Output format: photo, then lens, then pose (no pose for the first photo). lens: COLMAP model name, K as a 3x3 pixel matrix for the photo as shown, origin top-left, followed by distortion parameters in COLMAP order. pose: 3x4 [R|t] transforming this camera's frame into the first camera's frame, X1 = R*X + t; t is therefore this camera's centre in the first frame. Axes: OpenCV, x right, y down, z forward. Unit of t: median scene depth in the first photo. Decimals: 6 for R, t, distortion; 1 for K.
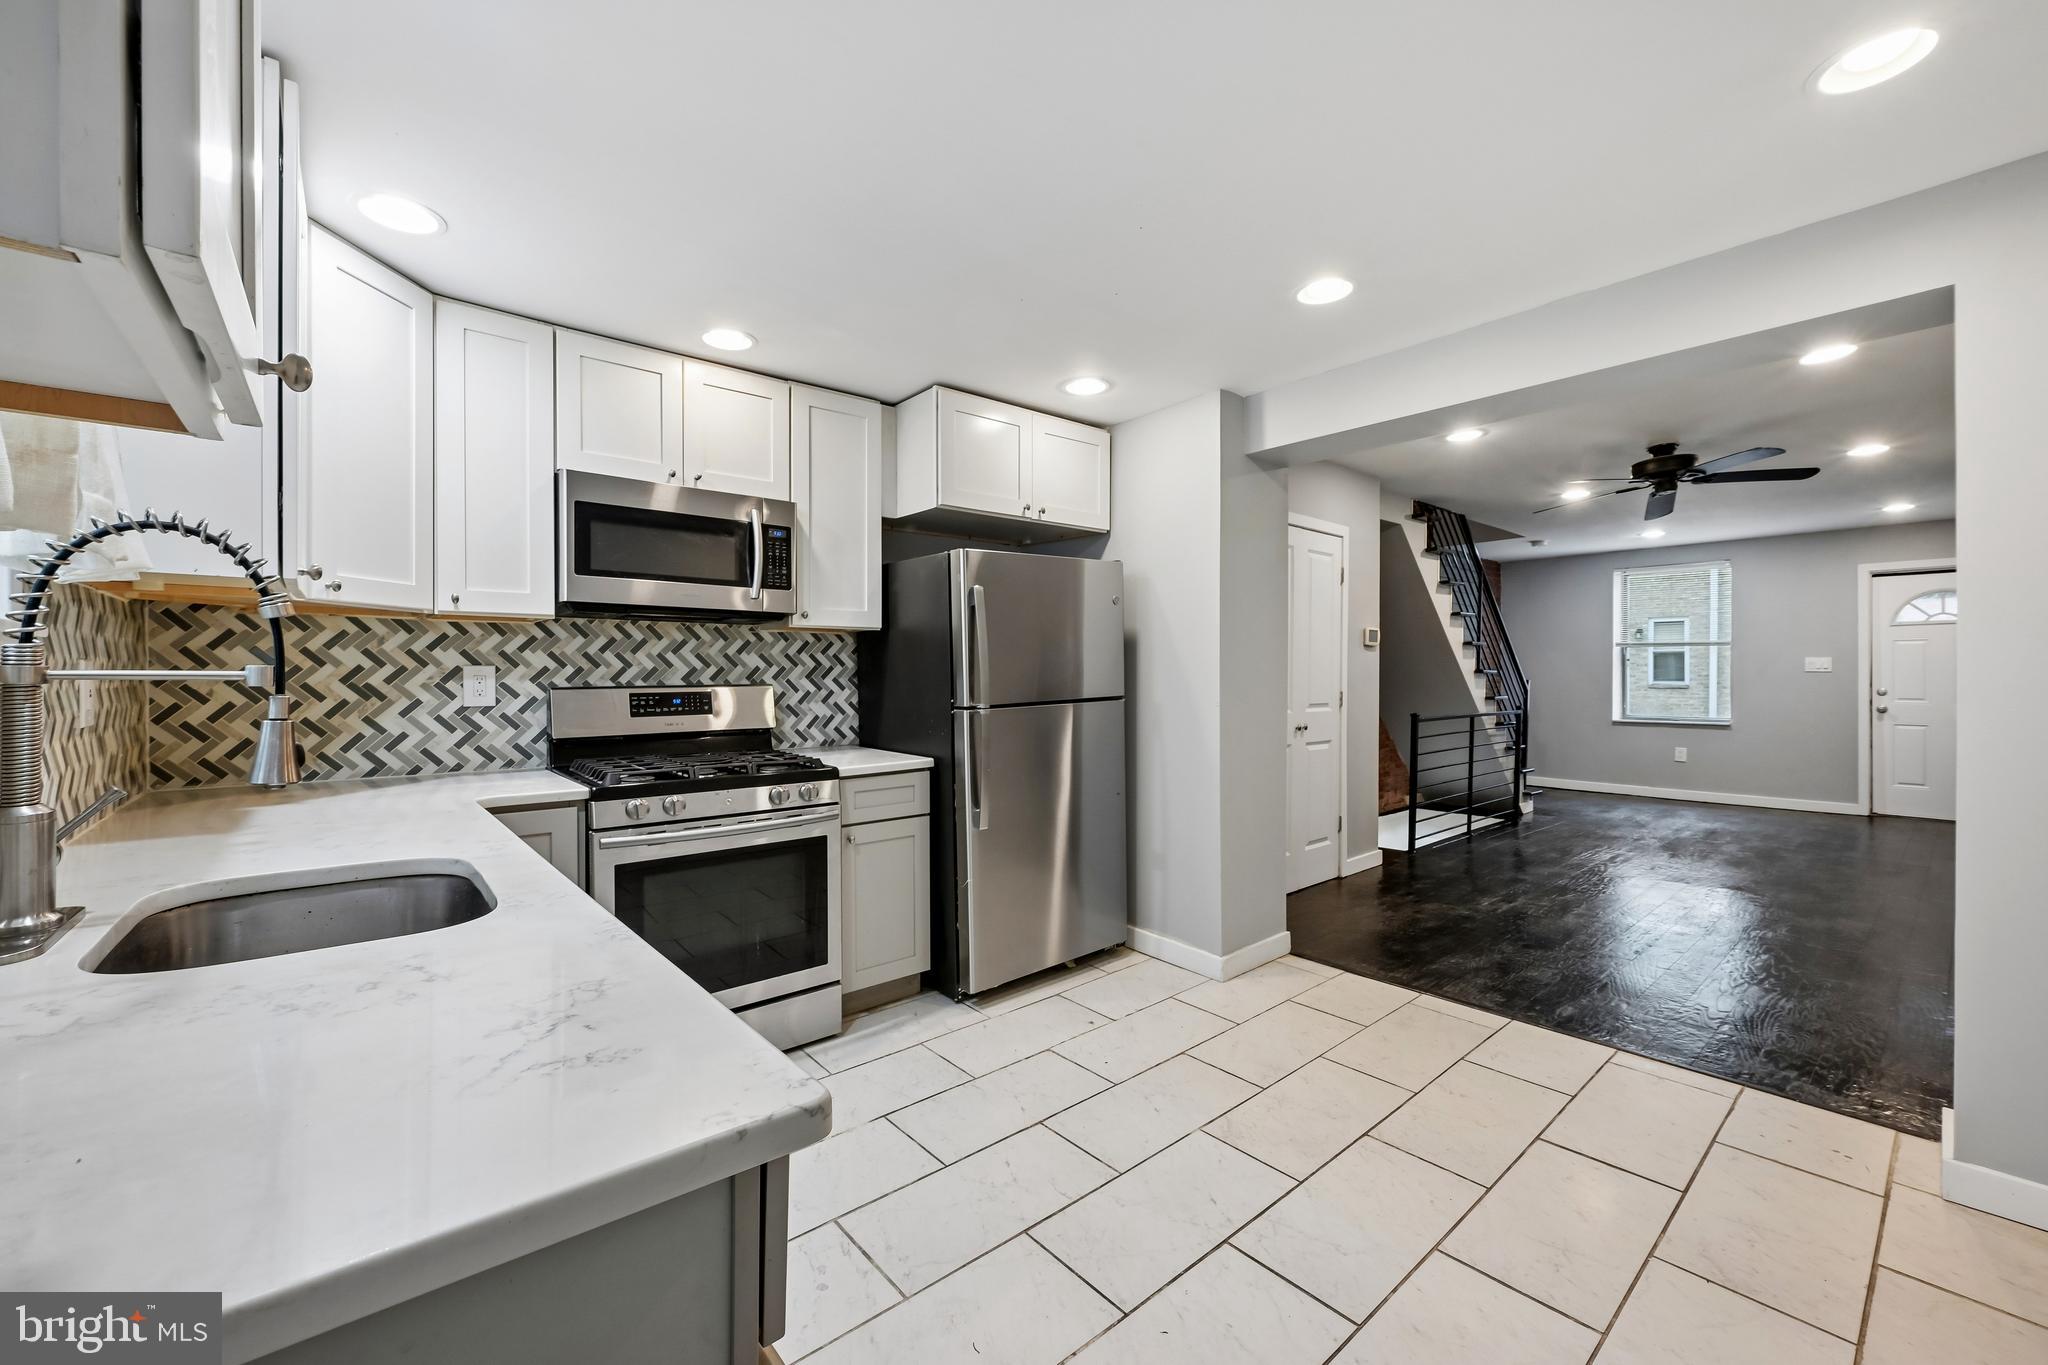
lens RADIAL K [[814.2, 0, 1028.6], [0, 814.2, 677.8], [0, 0, 1]] dist [0.001357, -0.000097]
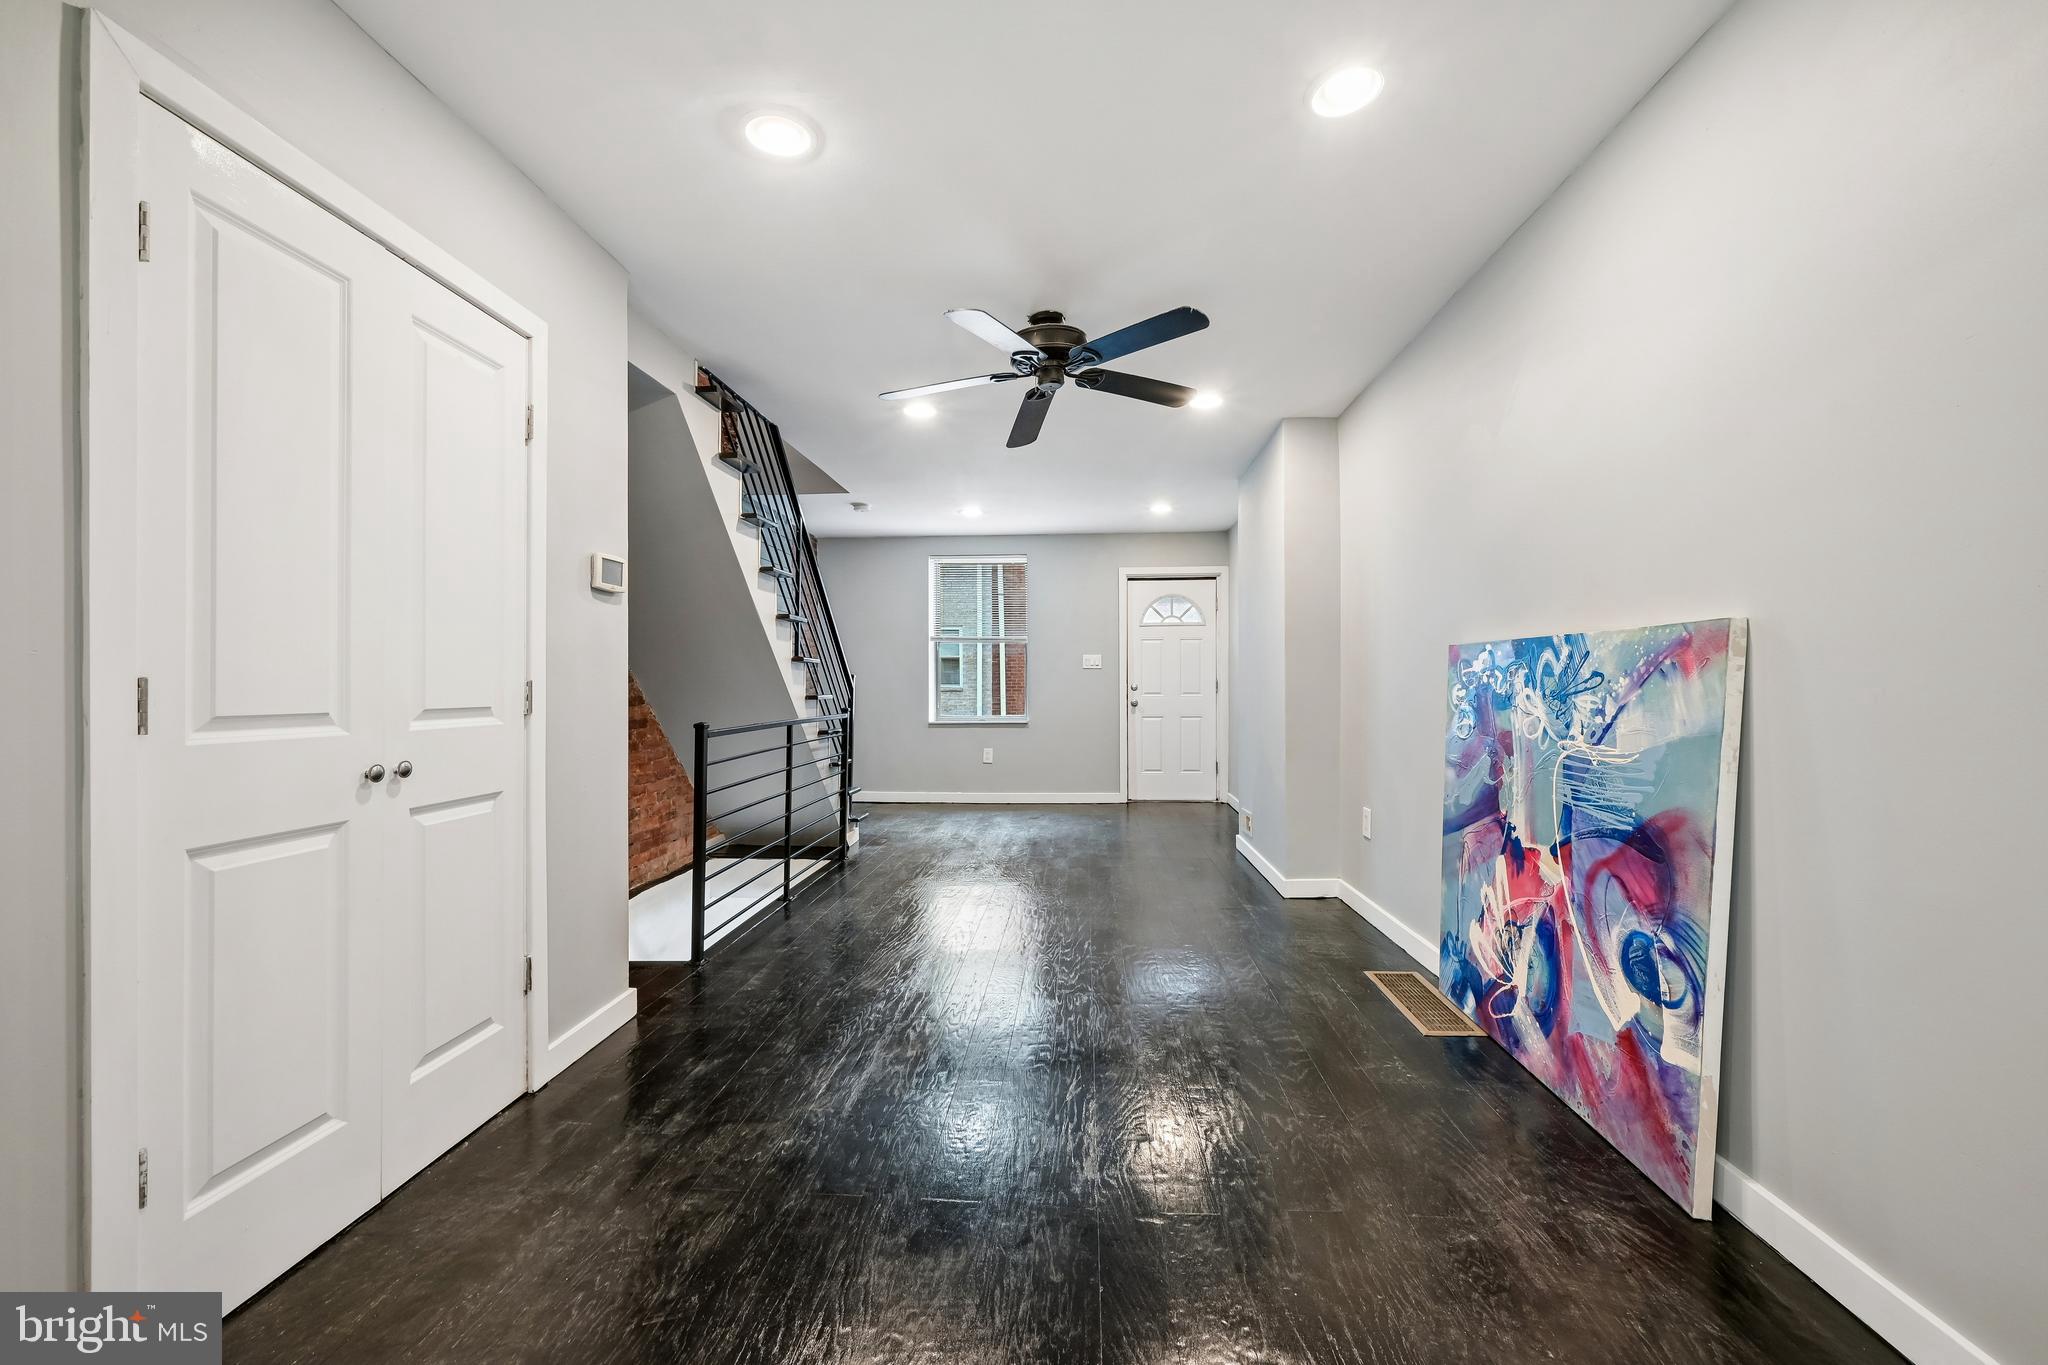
lens RADIAL K [[814.2, 0, 1027.5], [0, 814.2, 685.0], [0, 0, 1]] dist [0.001357, -0.000097]
pose [[0.702708, -0.003241, 0.711471, 0.372119], [0.005494, 0.999985, -0.000870, 0.030580], [-0.711457, 0.004520, 0.702715, 0.704834]]
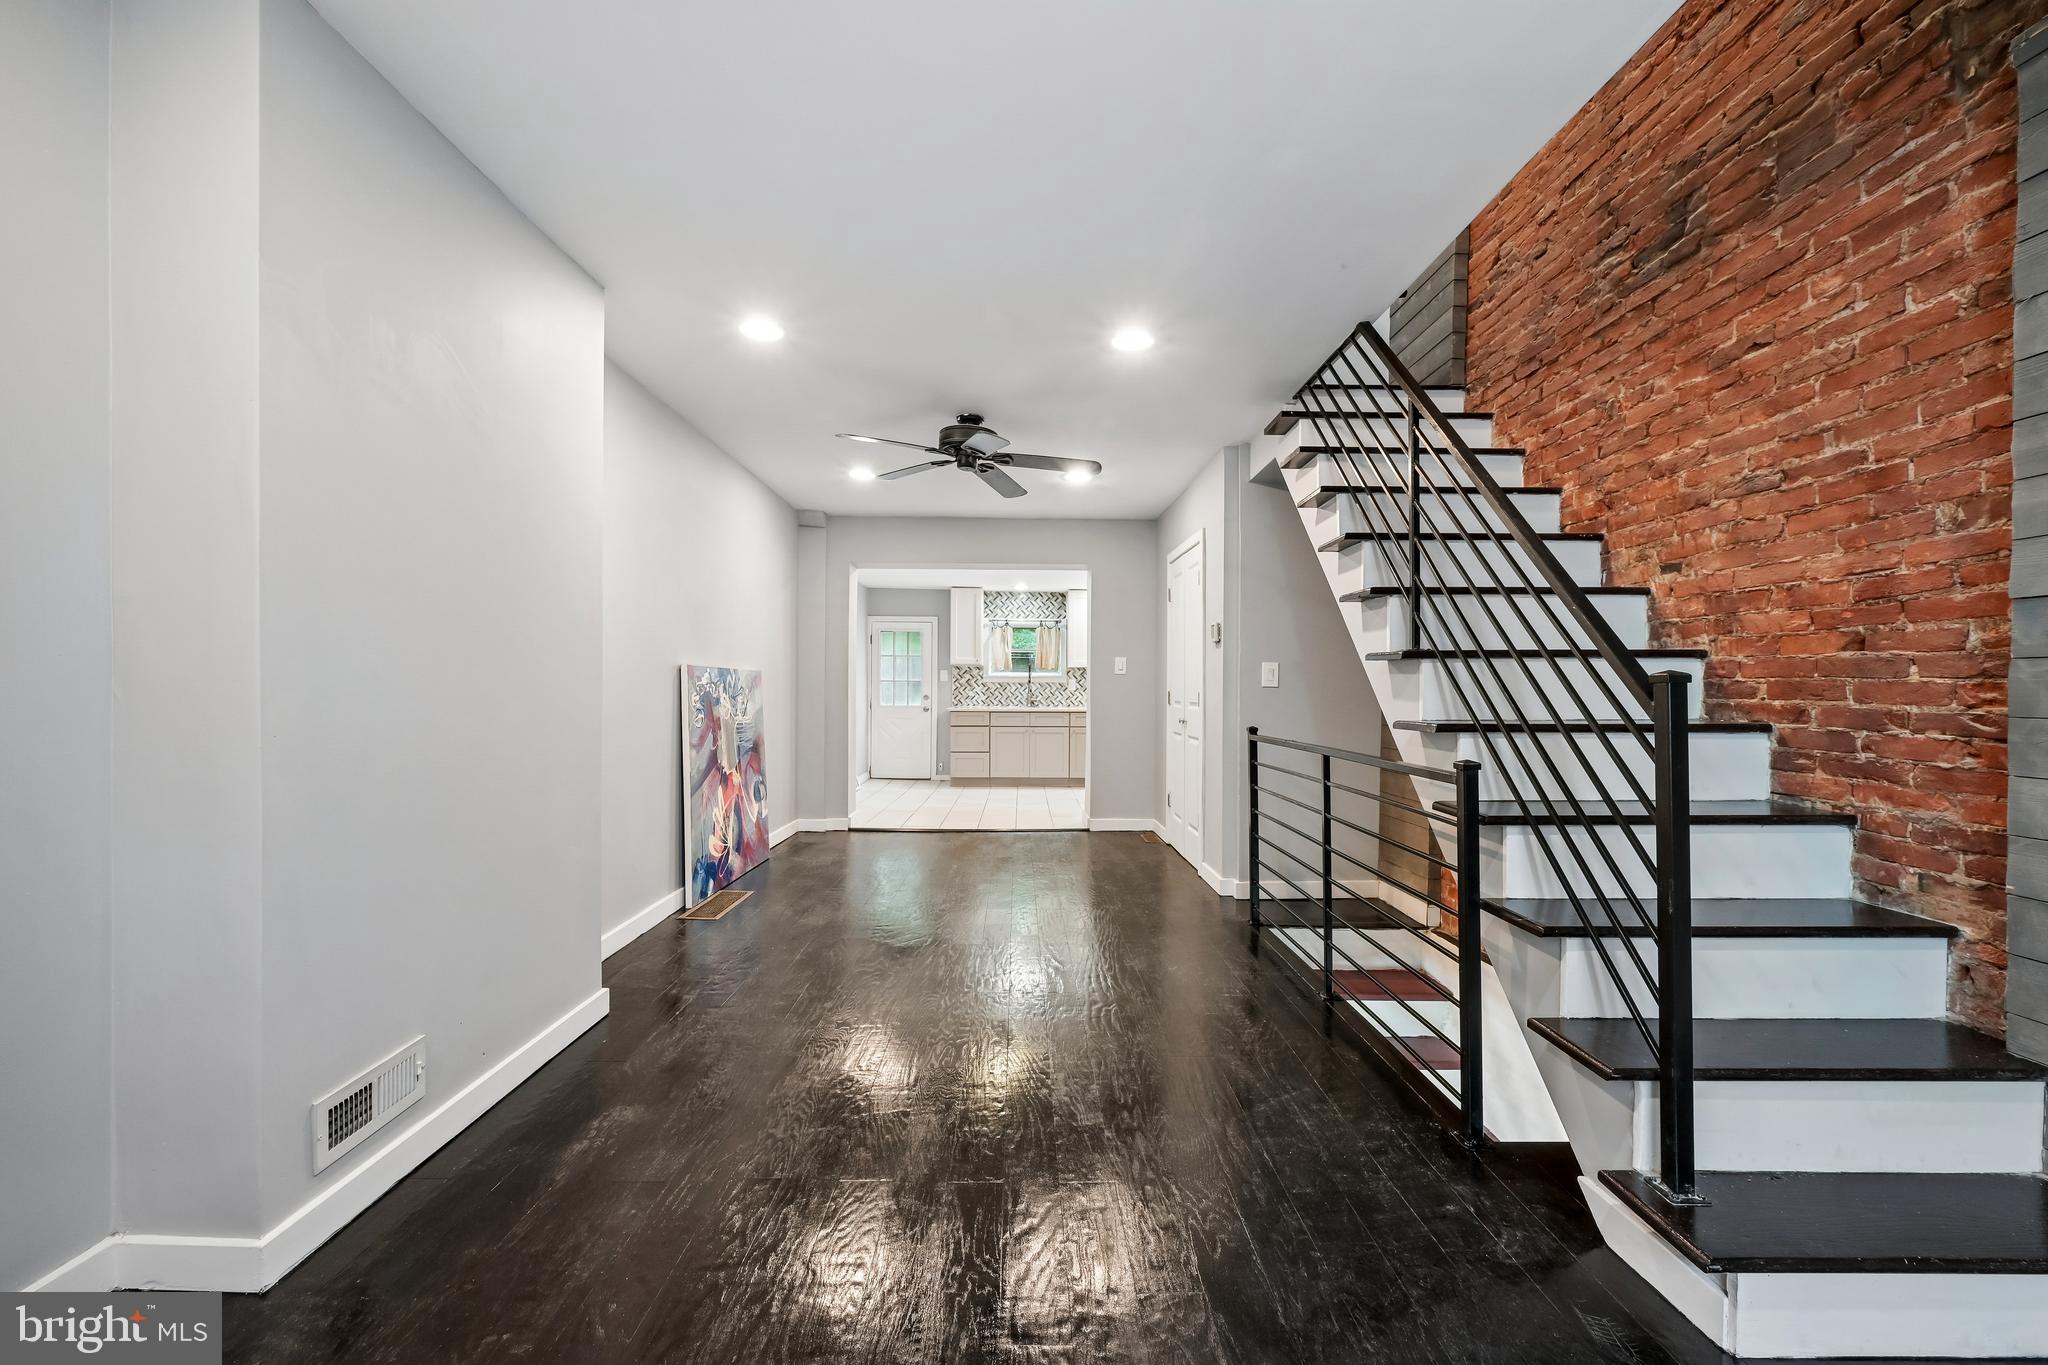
lens RADIAL K [[814.2, 0, 1027.3], [0, 814.2, 681.7], [0, 0, 1]] dist [0.001357, -0.000097]
pose [[-0.642073, -0.011423, -0.766559, 1.878475], [-0.010671, 0.999925, -0.005963, 0.017559], [0.766569, 0.004351, -0.642147, 2.144070]]
